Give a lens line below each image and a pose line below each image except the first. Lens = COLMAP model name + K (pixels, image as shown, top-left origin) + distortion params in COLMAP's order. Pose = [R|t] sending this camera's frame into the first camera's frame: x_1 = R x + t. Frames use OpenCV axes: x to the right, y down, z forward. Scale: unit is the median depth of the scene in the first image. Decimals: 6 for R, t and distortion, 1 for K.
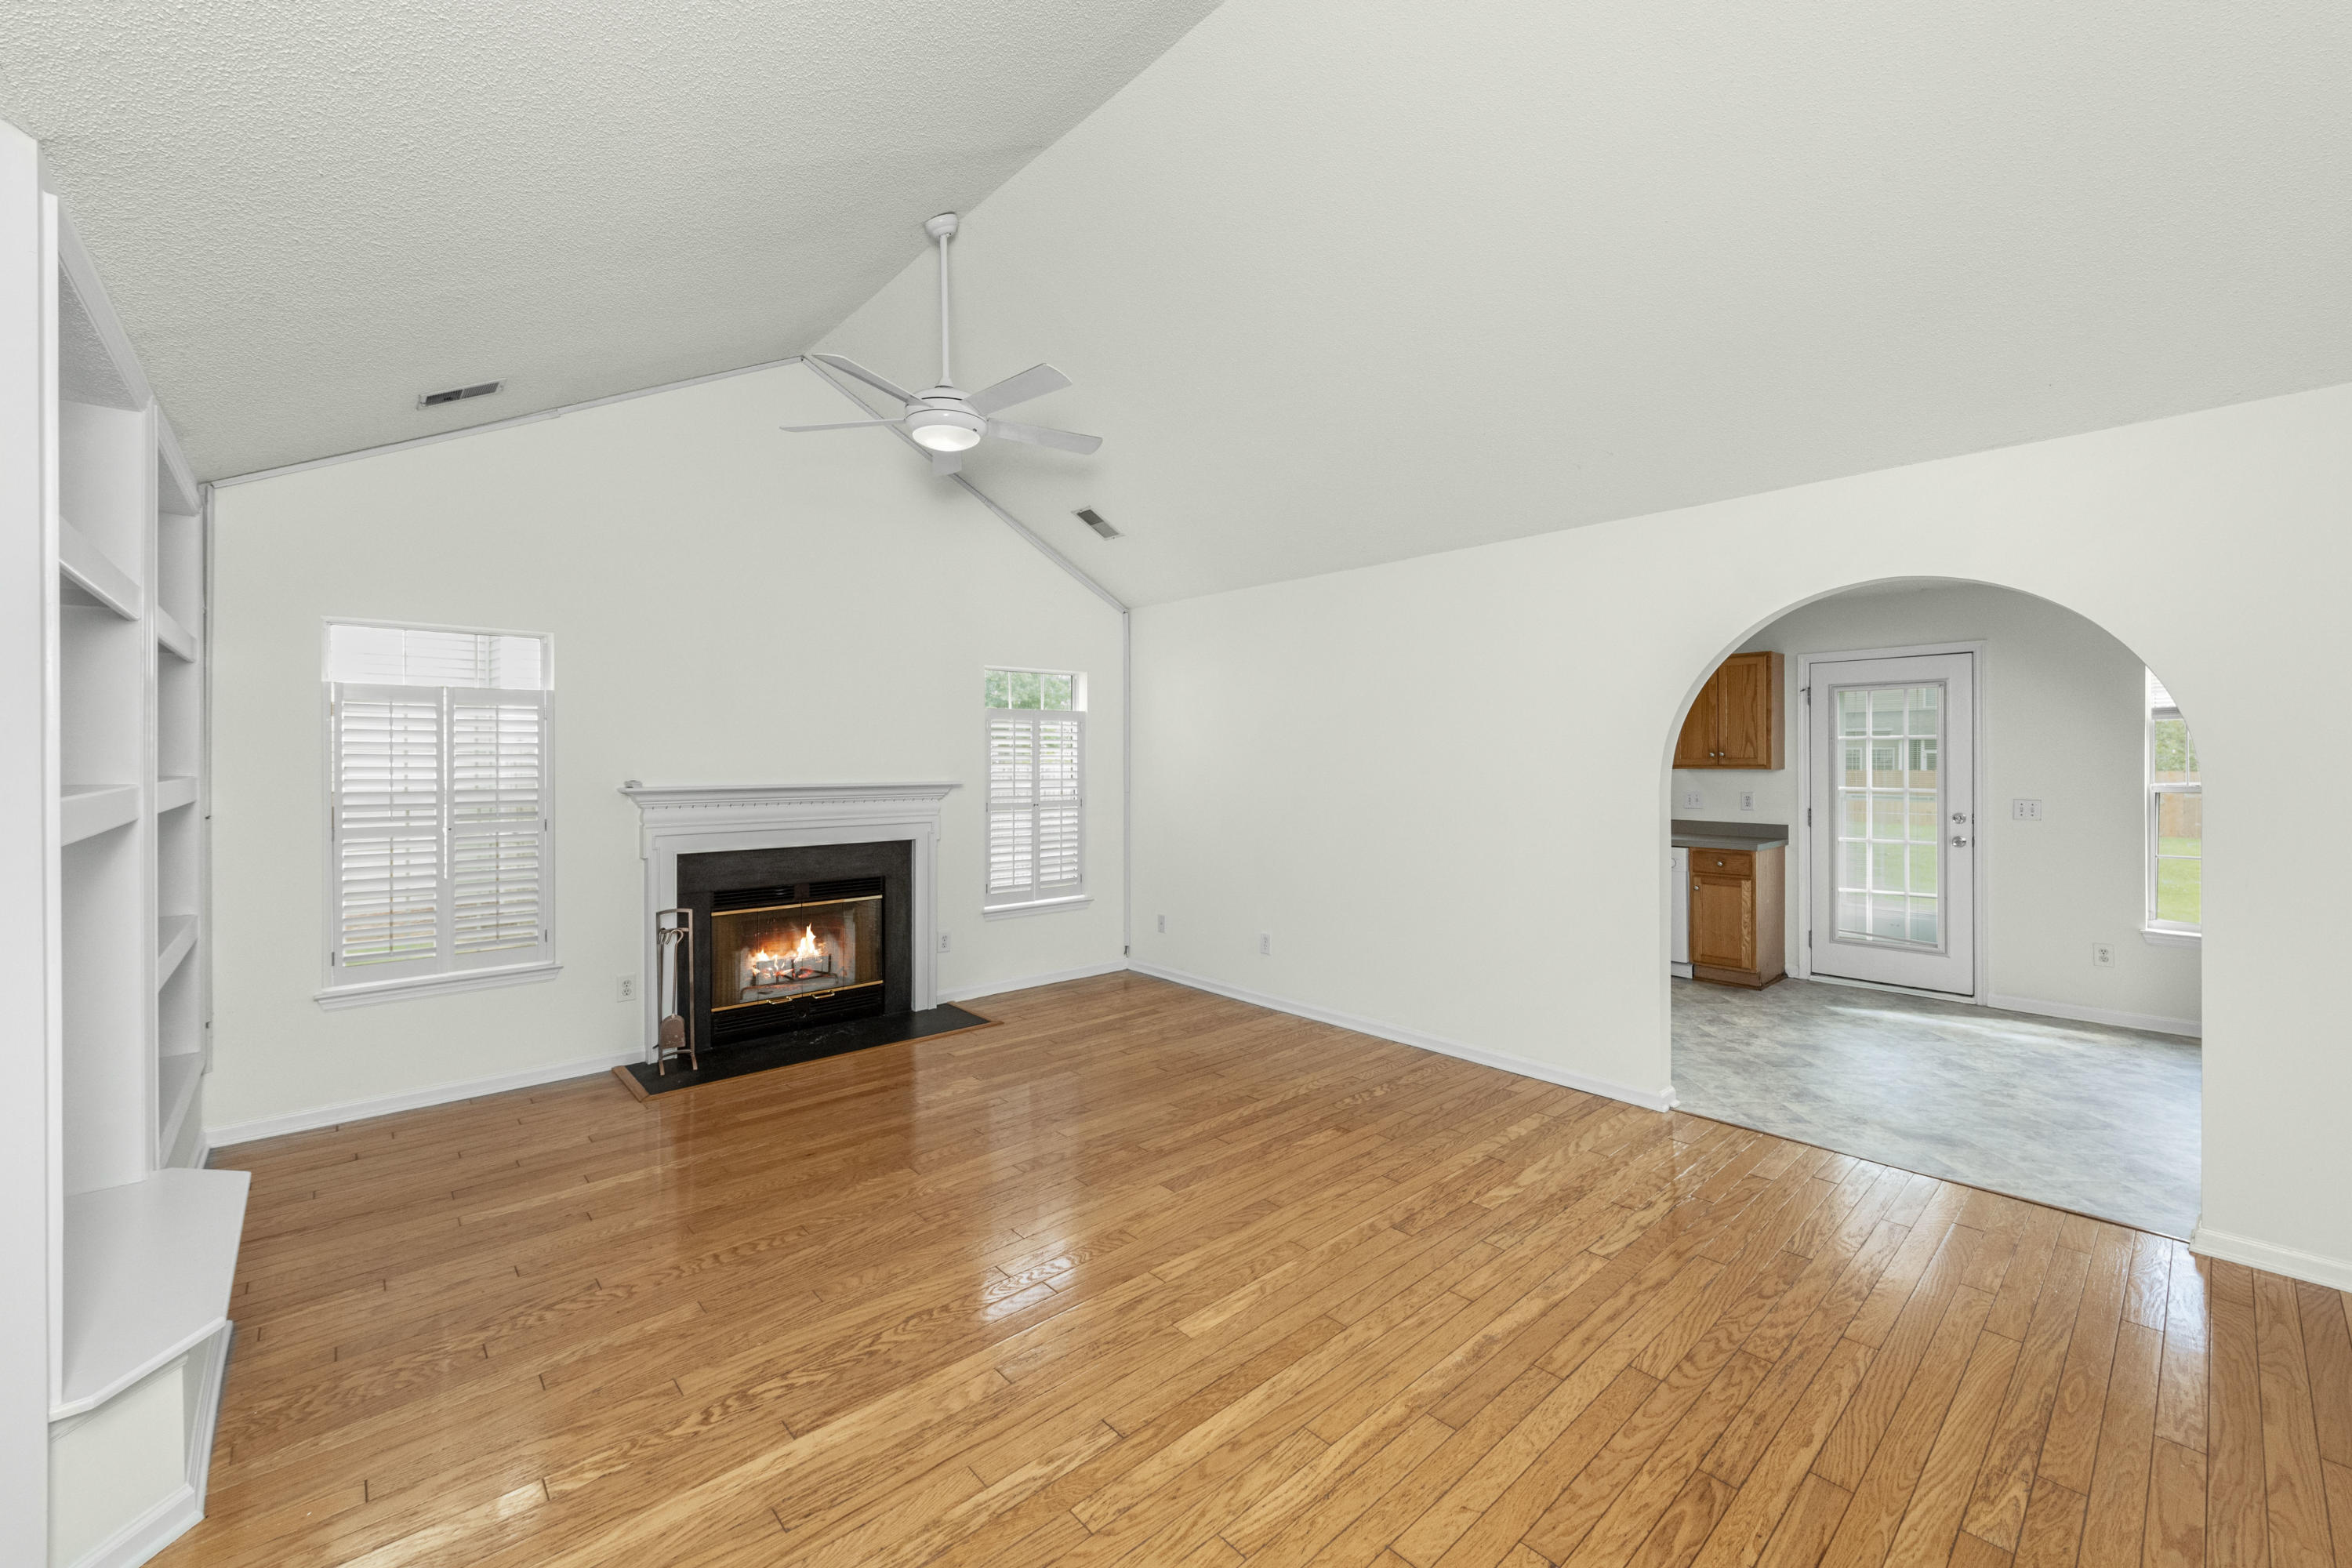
lens RADIAL K [[953.1, 0, 1137.3], [0, 953.1, 760.6], [0, 0, 1]] dist [-0.004902, -0.001759]
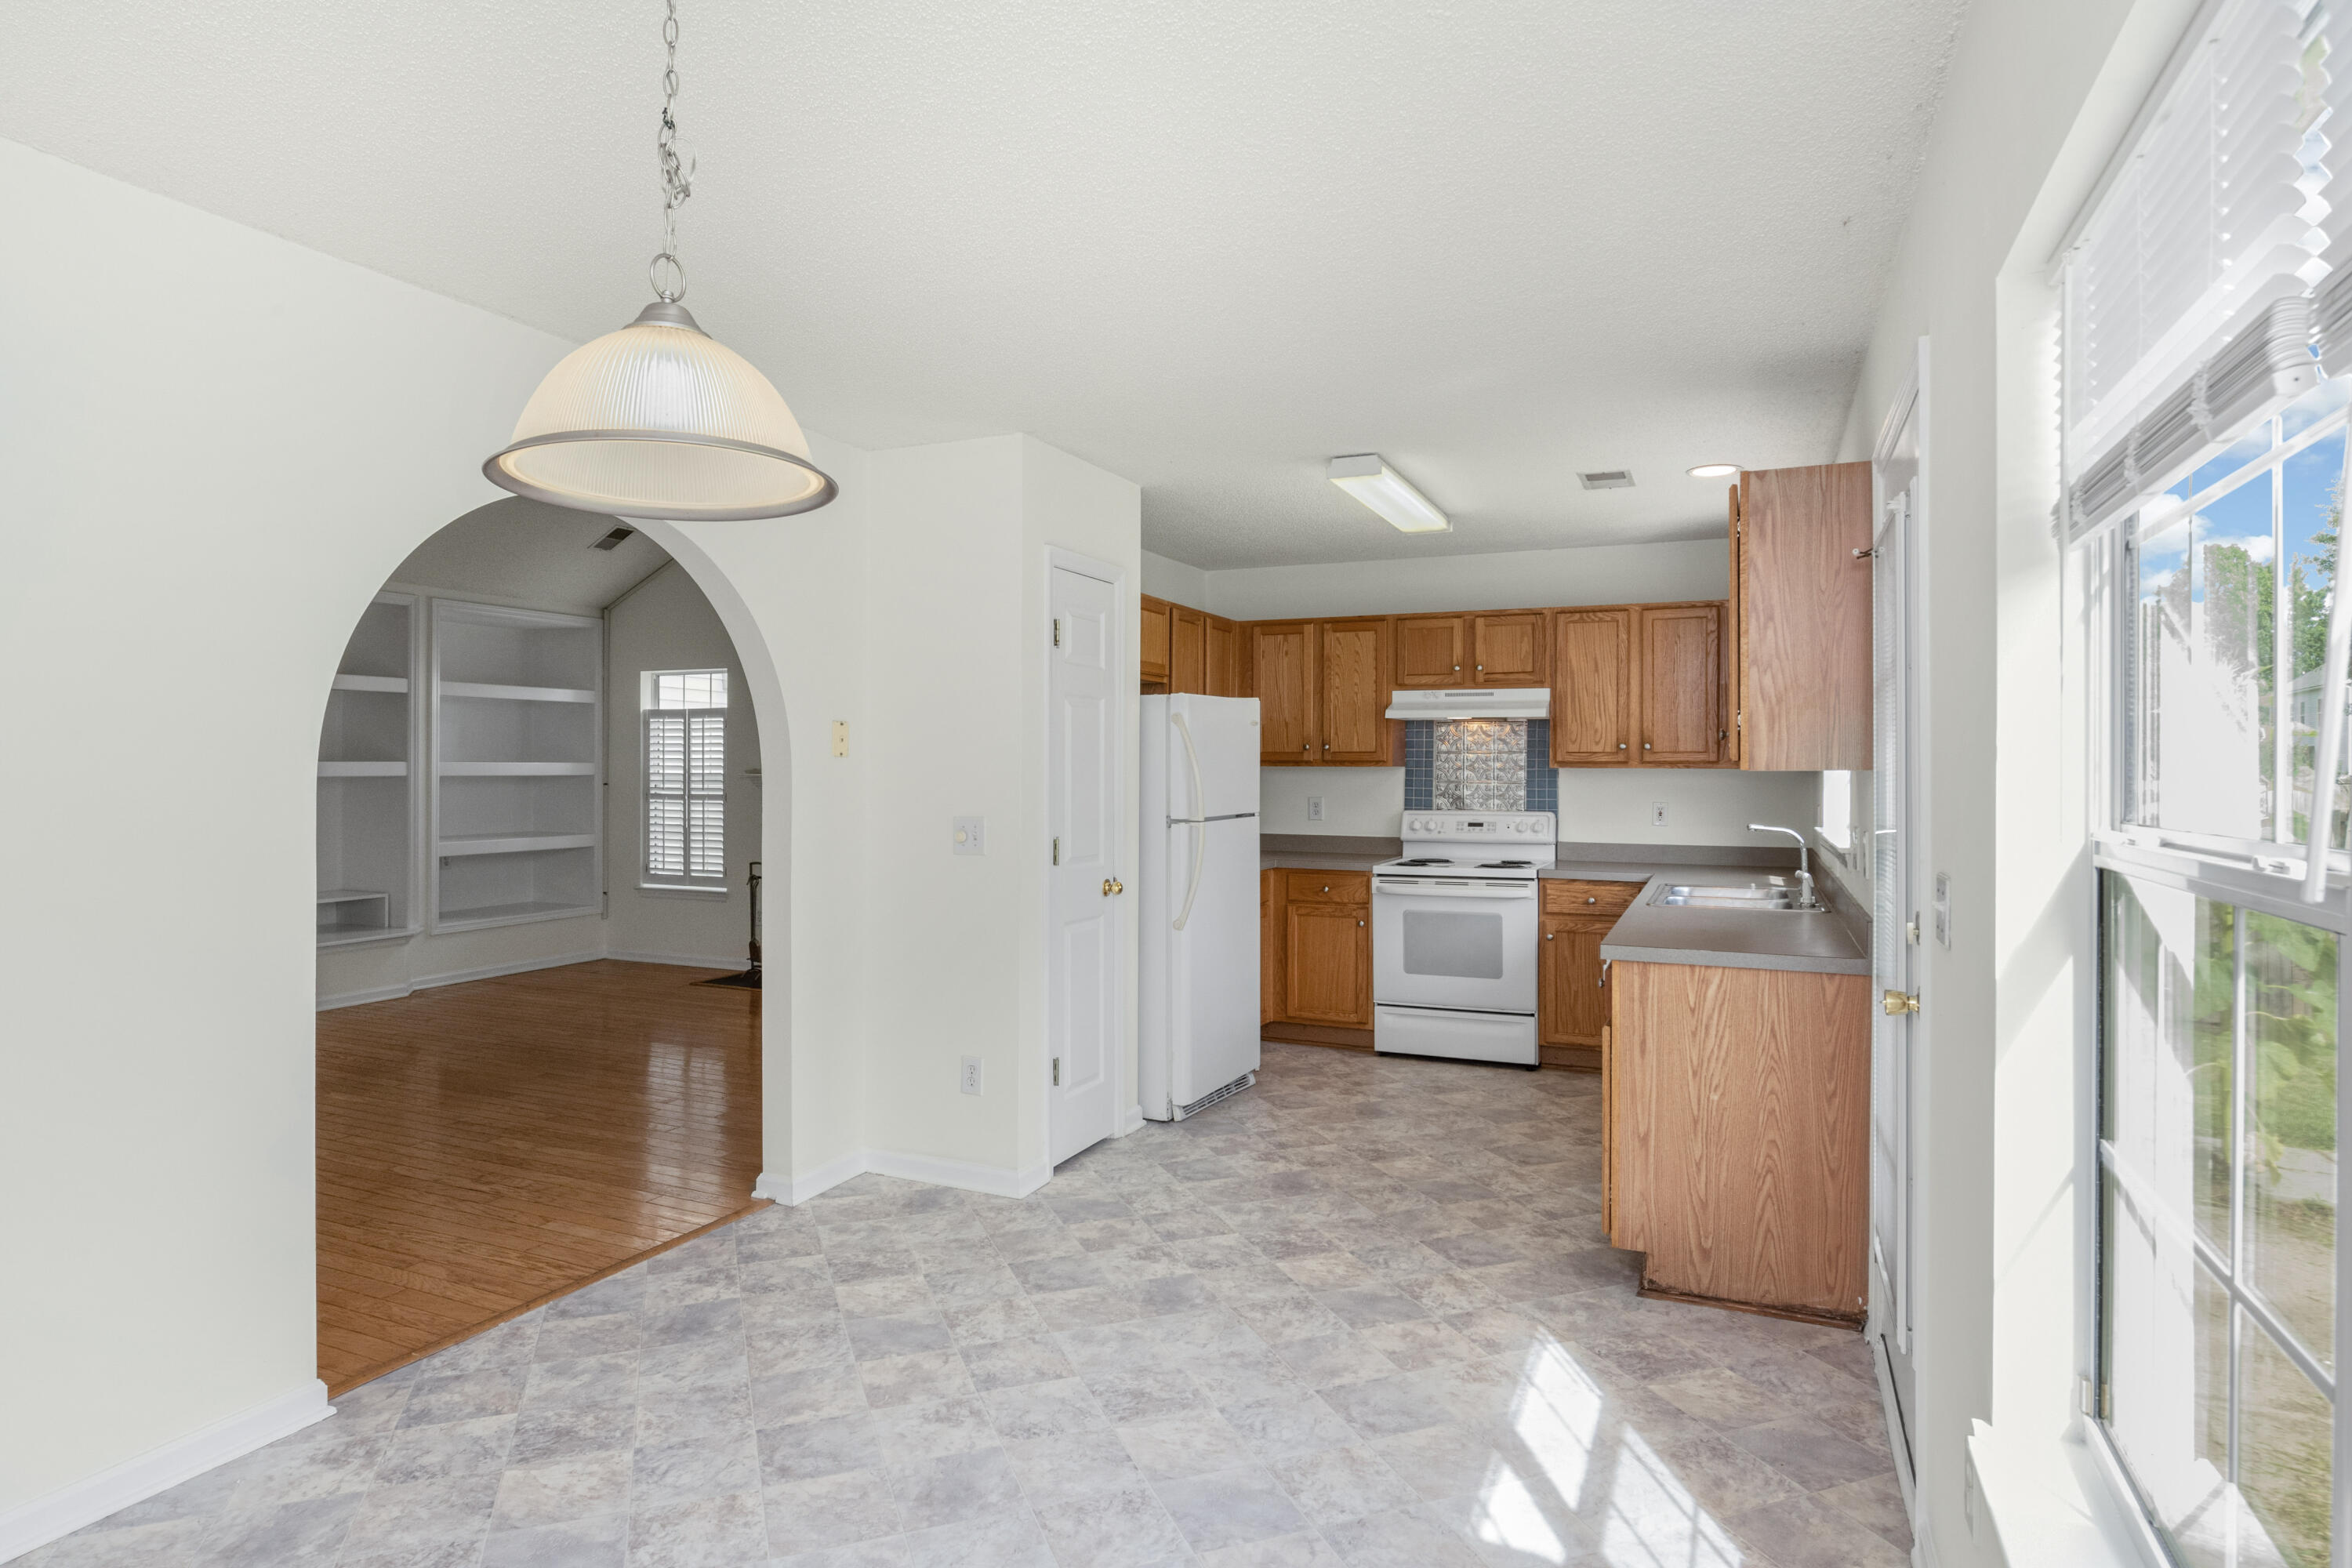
lens RADIAL K [[1293.3, 0, 1142.9], [0, 1293.3, 759.9], [0, 0, 1]] dist [-0.014124, 0.002361]
pose [[0.405238, 0.000088, -0.914211, 1.684609], [-0.009192, 0.999950, -0.003978, 0.010517], [0.914165, 0.010015, 0.405218, 0.872598]]
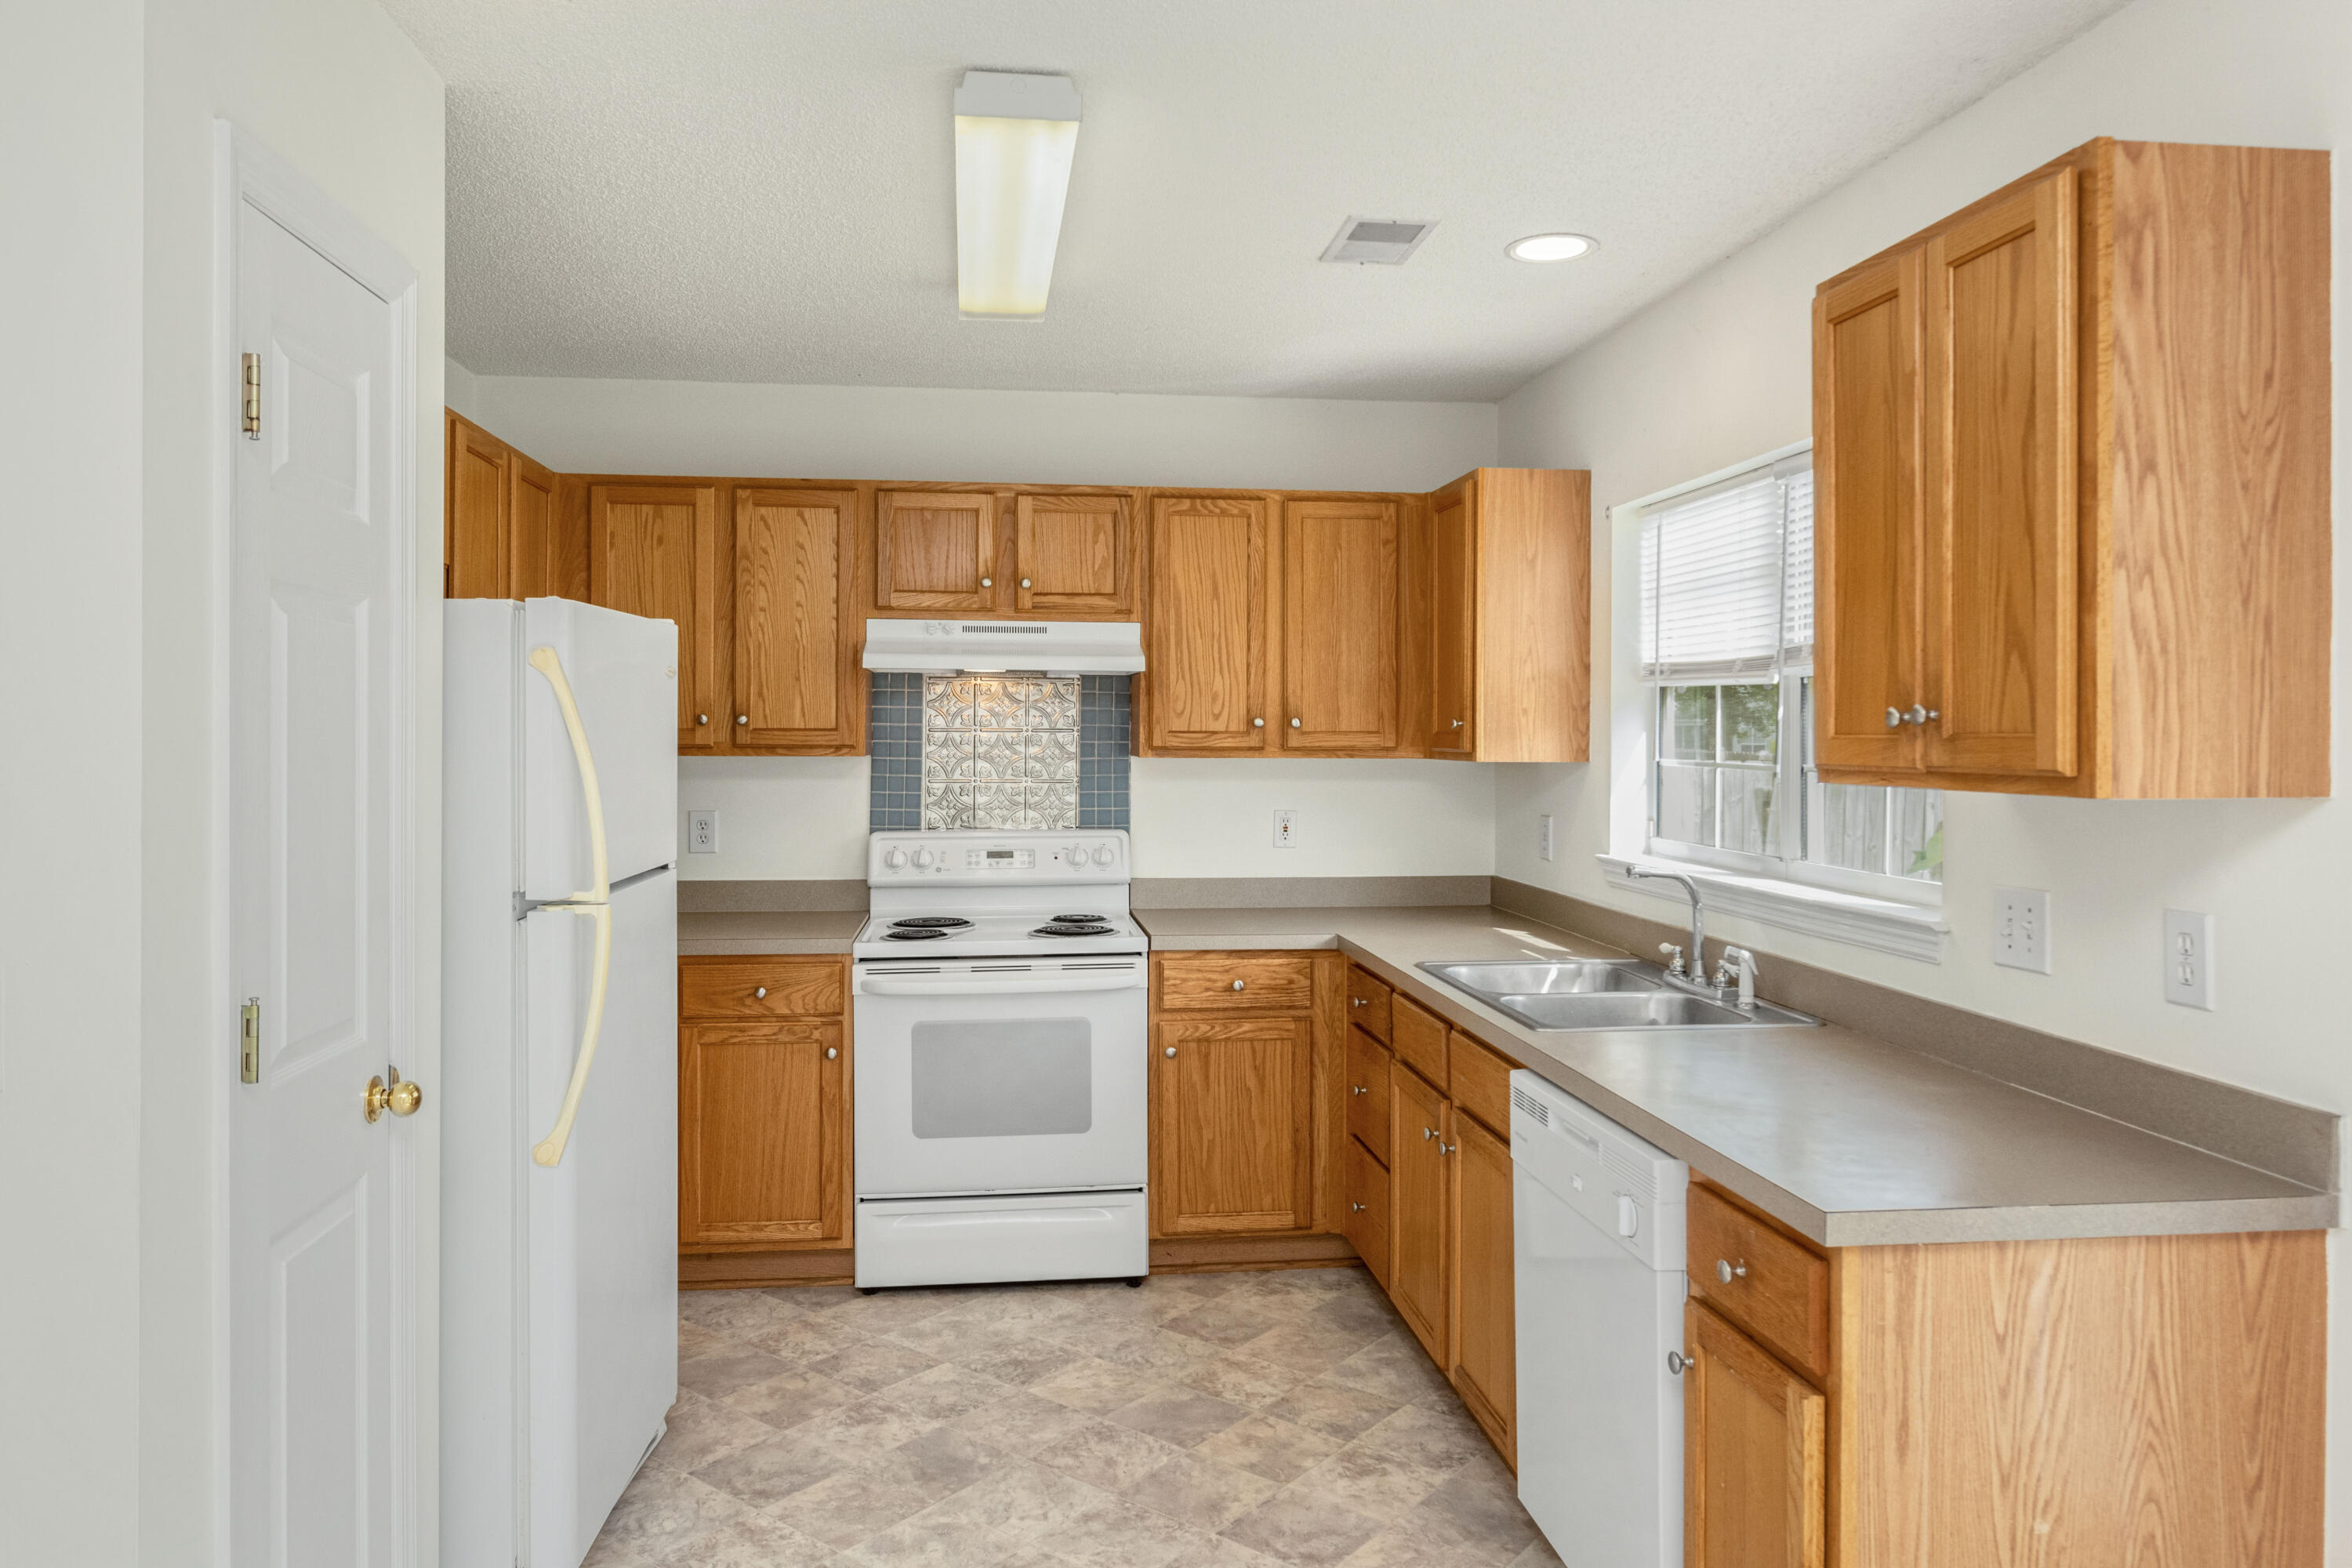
lens RADIAL K [[1595.7, 0, 1165.5], [0, 1595.7, 733.0], [0, 0, 1]] dist [-0.007921, 0.006030]
pose [[0.823039, 0.005456, -0.567958, 1.609343], [-0.008769, 0.999957, -0.003101, 0.008454], [0.567917, 0.007533, 0.823052, 0.892969]]
